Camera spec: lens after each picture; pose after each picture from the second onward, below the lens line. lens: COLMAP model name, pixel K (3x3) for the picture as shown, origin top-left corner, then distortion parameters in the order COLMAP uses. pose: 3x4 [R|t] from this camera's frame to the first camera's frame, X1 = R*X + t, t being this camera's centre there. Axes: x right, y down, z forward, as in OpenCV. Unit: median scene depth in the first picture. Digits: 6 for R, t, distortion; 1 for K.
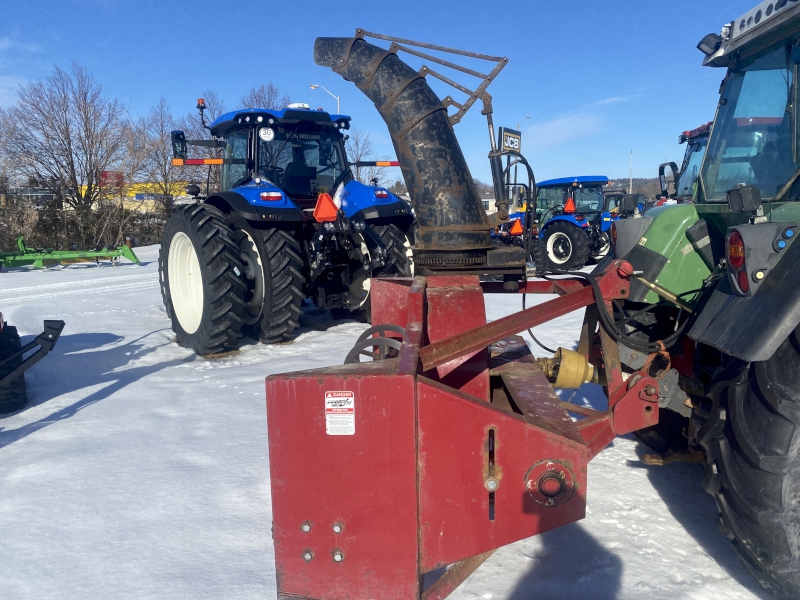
lens RADIAL K [[591.2, 0, 400.0], [0, 591.2, 305.0], [0, 0, 1]] dist [0.054537, -0.119997]
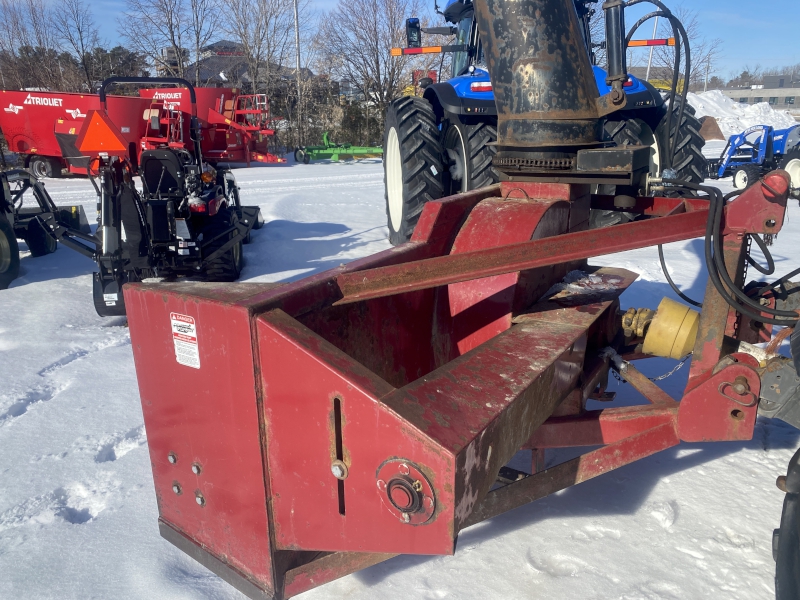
lens RADIAL K [[591.2, 0, 400.0], [0, 591.2, 305.0], [0, 0, 1]] dist [0.054537, -0.119997]
pose [[0.876227, 0.146603, -0.459057, 0.147976], [-0.071443, 0.981594, 0.177112, -0.009026], [0.476573, -0.122394, 0.870573, 0.120917]]
